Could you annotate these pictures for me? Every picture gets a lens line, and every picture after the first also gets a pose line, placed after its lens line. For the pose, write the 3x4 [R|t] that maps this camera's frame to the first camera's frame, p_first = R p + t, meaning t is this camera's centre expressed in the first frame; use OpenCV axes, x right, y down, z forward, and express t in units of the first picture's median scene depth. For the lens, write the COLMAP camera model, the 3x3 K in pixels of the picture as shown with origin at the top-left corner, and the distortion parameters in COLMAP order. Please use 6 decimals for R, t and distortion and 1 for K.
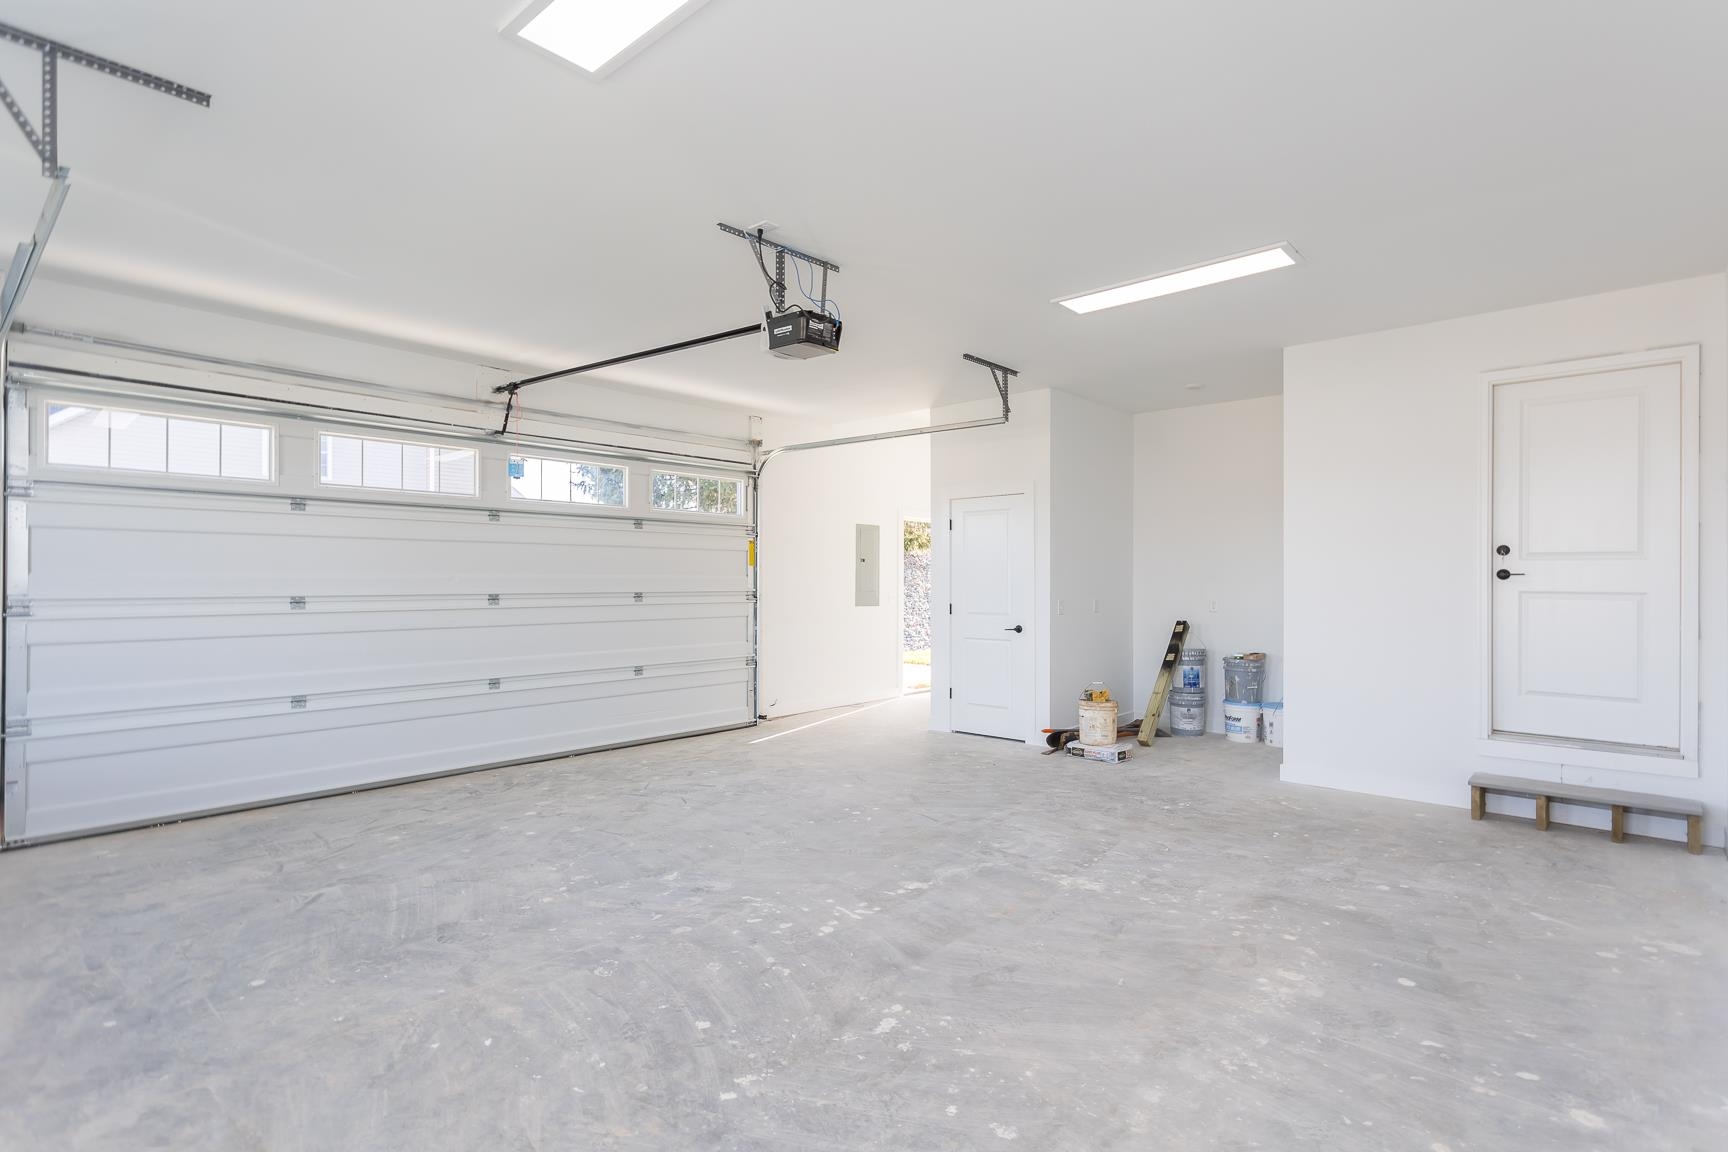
lens RADIAL K [[845.0, 0, 863.9], [0, 845.0, 575.5], [0, 0, 1]] dist [0.004784, 0.002752]
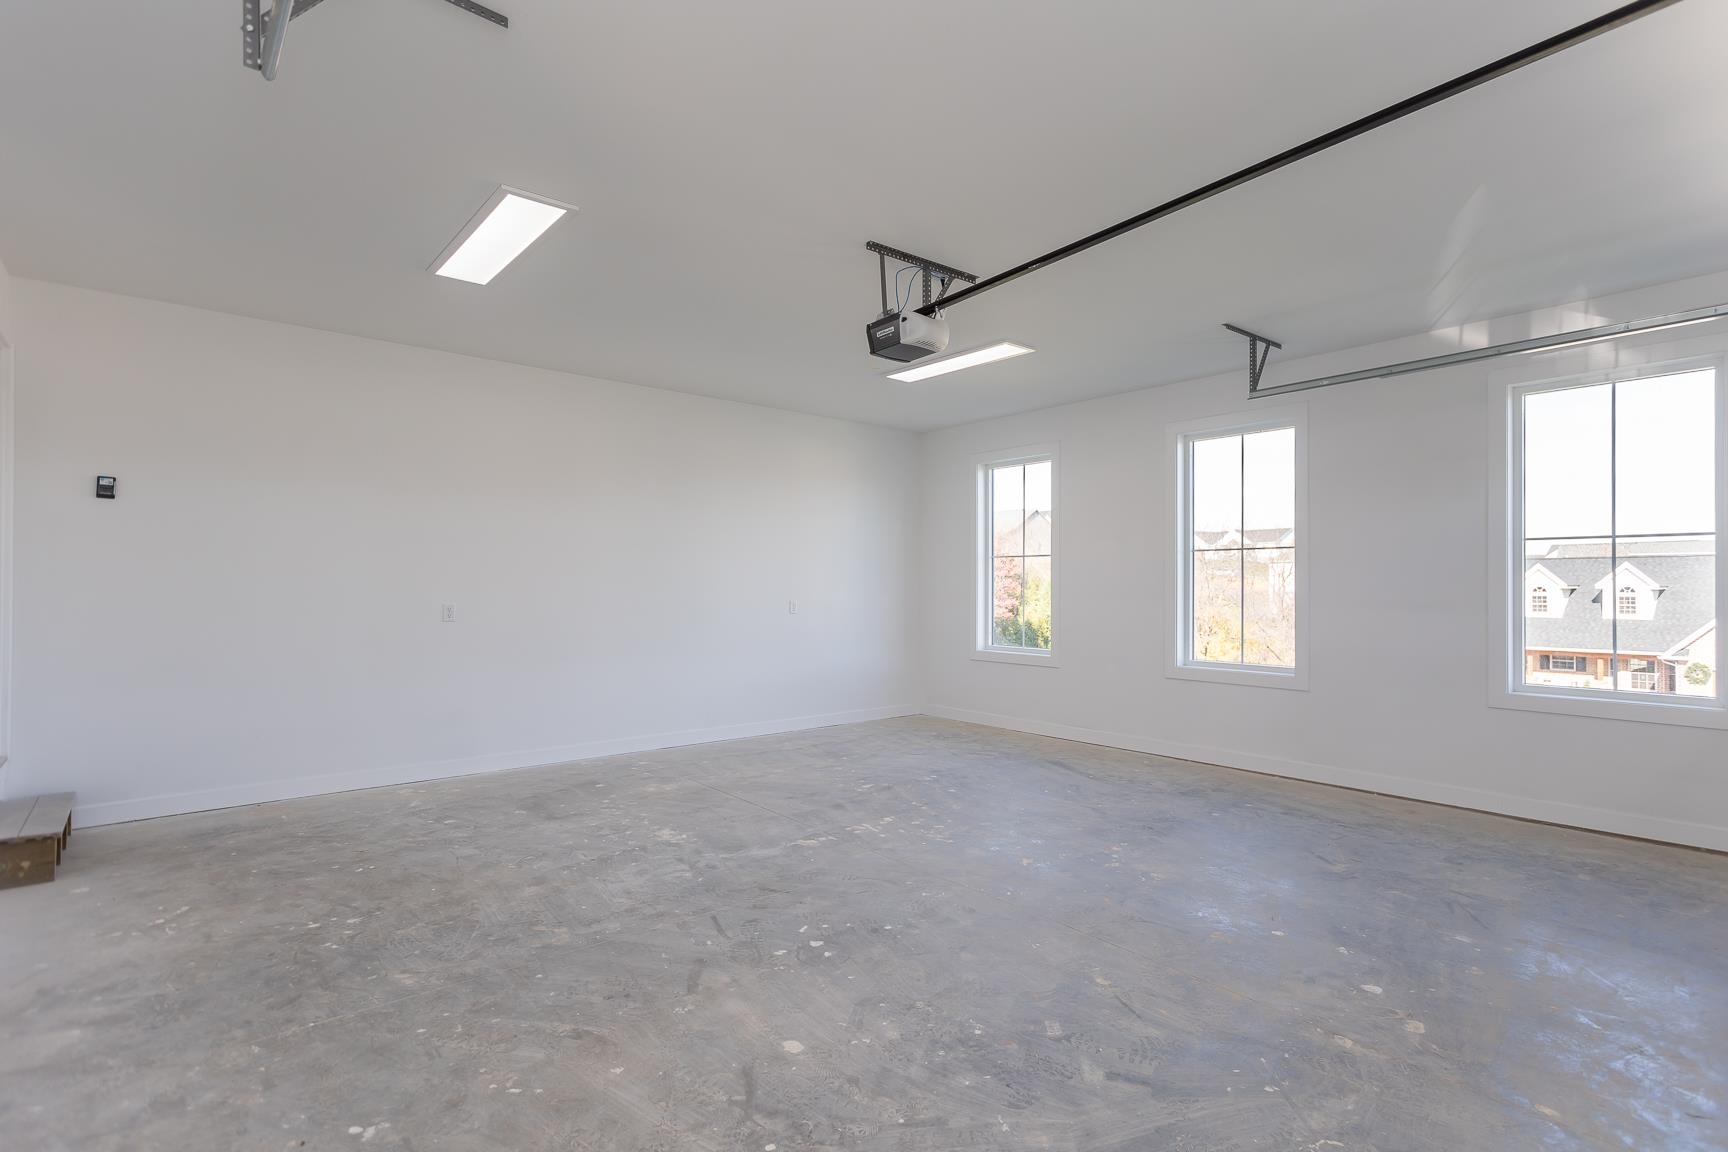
lens RADIAL K [[845.0, 0, 862.4], [0, 845.0, 582.6], [0, 0, 1]] dist [0.004784, 0.002752]
pose [[-0.991446, -0.004279, 0.130446, -0.156400], [-0.005577, 0.999939, -0.009583, 0.016223], [-0.130397, -0.010229, -0.991409, 2.030660]]
